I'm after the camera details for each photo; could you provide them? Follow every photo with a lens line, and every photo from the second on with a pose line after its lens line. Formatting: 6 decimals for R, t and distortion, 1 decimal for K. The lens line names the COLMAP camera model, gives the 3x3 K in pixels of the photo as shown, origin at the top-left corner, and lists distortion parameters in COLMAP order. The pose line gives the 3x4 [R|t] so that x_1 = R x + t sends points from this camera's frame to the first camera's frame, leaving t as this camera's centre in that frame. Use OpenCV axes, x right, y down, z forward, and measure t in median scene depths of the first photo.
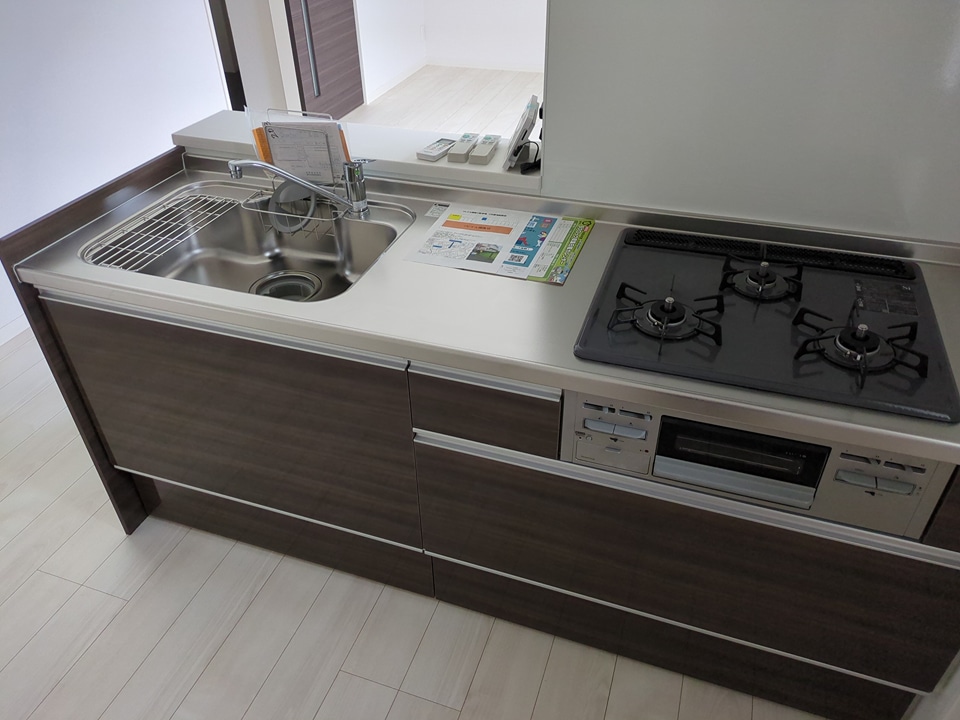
lens RADIAL K [[719.6, 0, 480.1], [0, 719.6, 363.5], [0, 0, 1]] dist [0.023136, -0.000660]
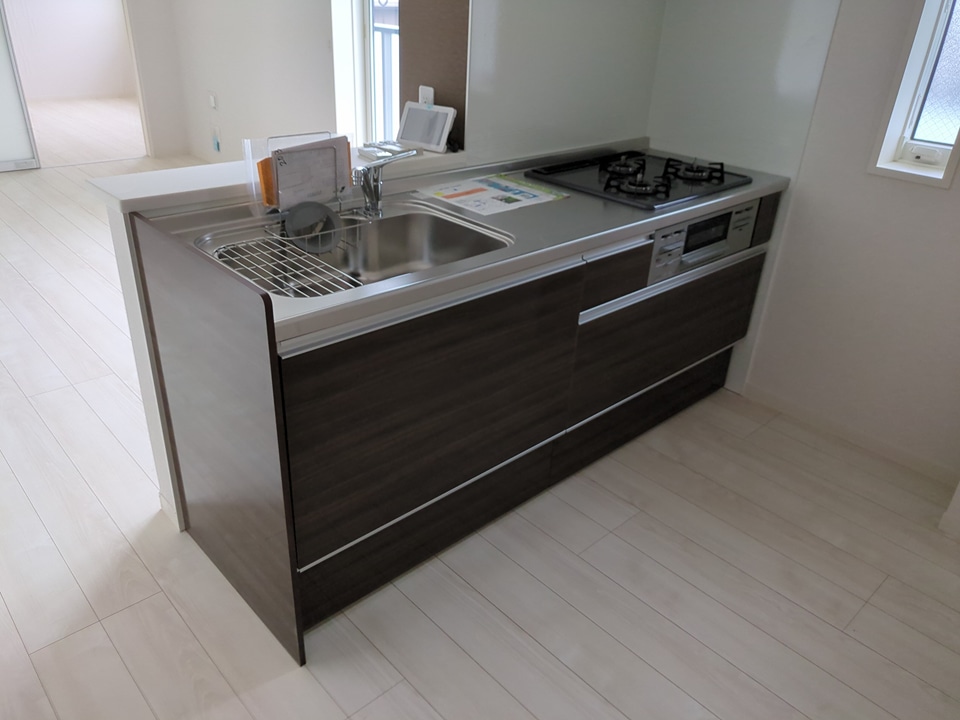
lens RADIAL K [[719.6, 0, 479.6], [0, 719.6, 356.3], [0, 0, 1]] dist [0.023136, -0.000660]
pose [[0.464936, -0.373177, 0.802853, -1.175869], [0.479101, 0.868626, 0.126299, -0.091700], [-0.744511, 0.325926, 0.582645, 0.348950]]
